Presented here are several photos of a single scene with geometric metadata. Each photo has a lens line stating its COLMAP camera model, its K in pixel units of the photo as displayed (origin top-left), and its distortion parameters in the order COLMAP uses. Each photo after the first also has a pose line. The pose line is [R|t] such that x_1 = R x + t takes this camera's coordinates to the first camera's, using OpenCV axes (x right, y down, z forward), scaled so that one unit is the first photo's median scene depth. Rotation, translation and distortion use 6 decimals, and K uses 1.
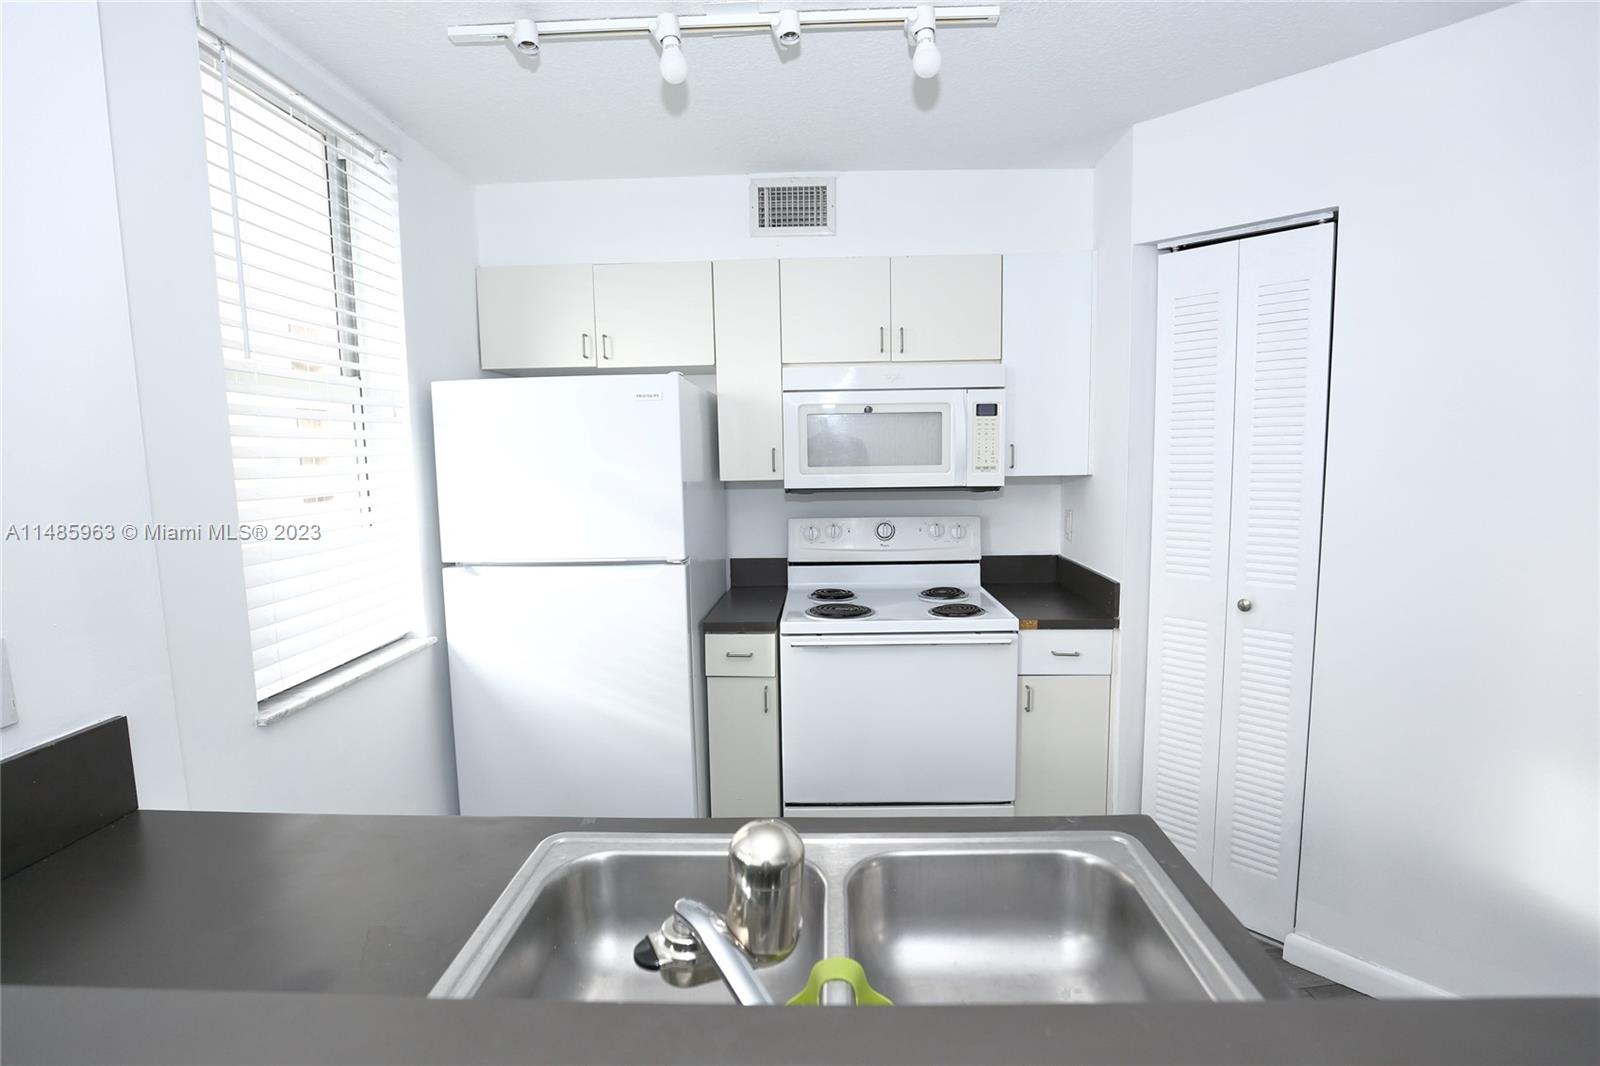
lens RADIAL K [[748.1, 0, 800.0], [0, 748.1, 533.0], [0, 0, 1]] dist [-0.033538, 0.000905]
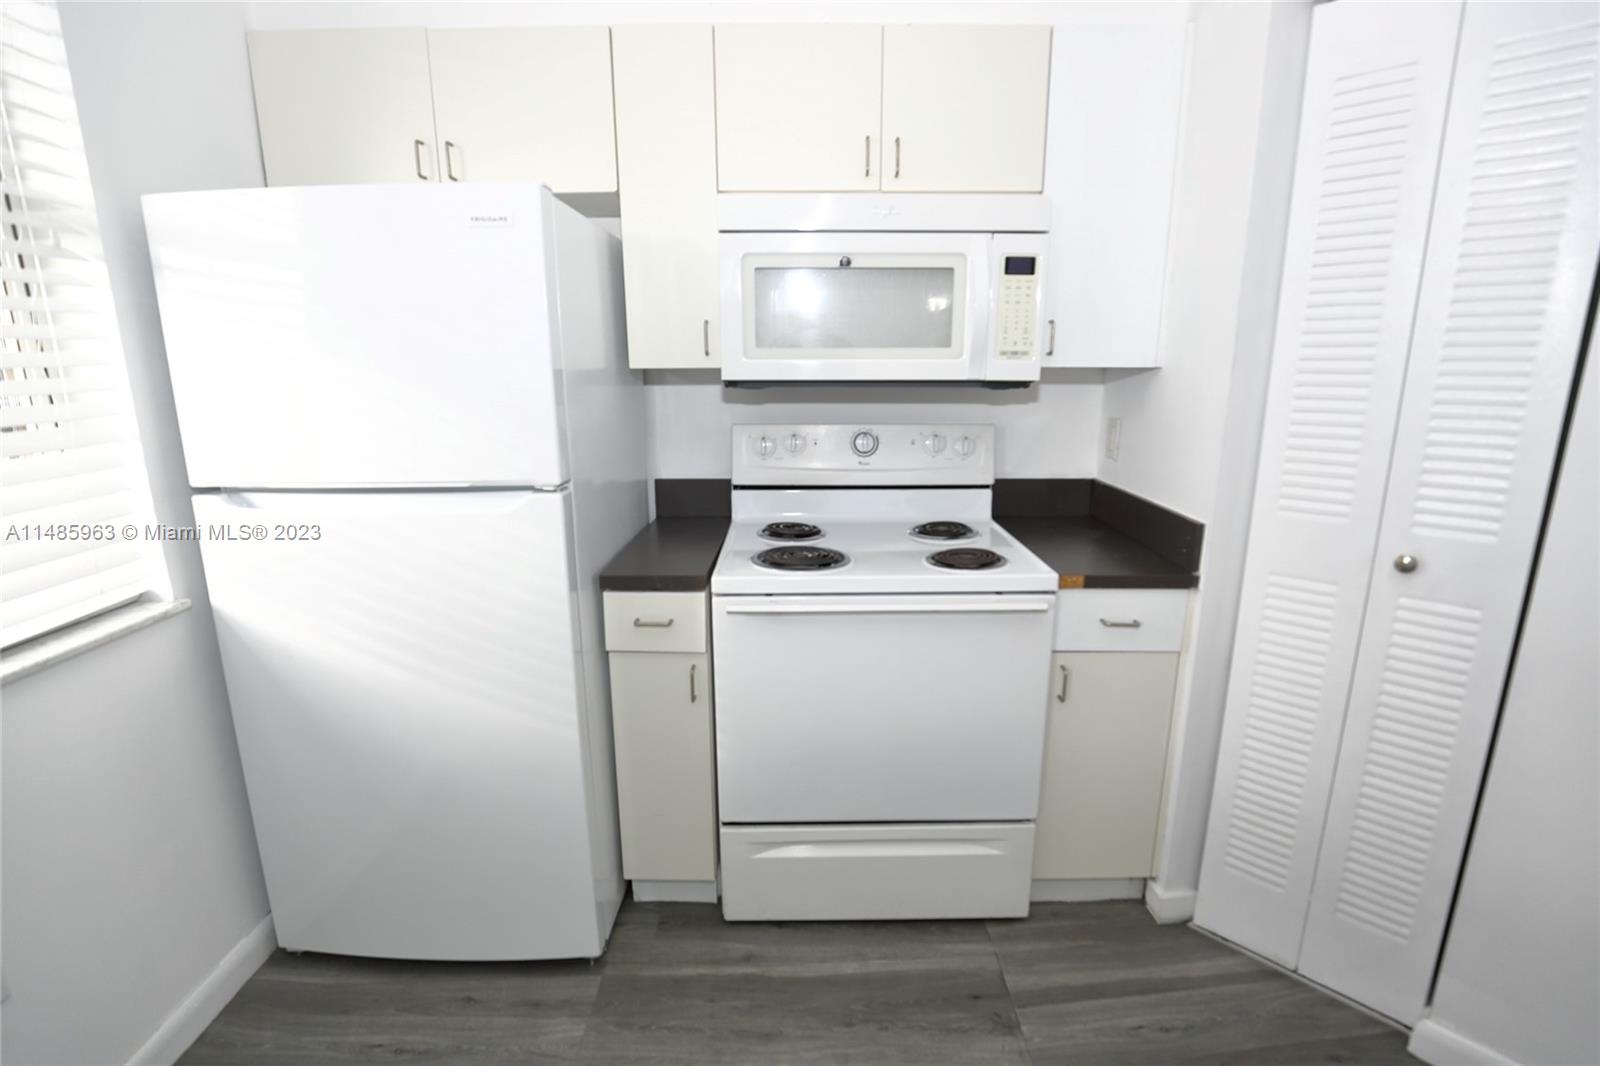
lens RADIAL K [[748.1, 0, 800.0], [0, 748.1, 533.0], [0, 0, 1]] dist [-0.033538, 0.000905]
pose [[0.999093, 0.005817, 0.042180, 0.023362], [-0.010713, 0.993099, 0.116790, -0.000617], [-0.041210, -0.117136, 0.992261, 0.307071]]
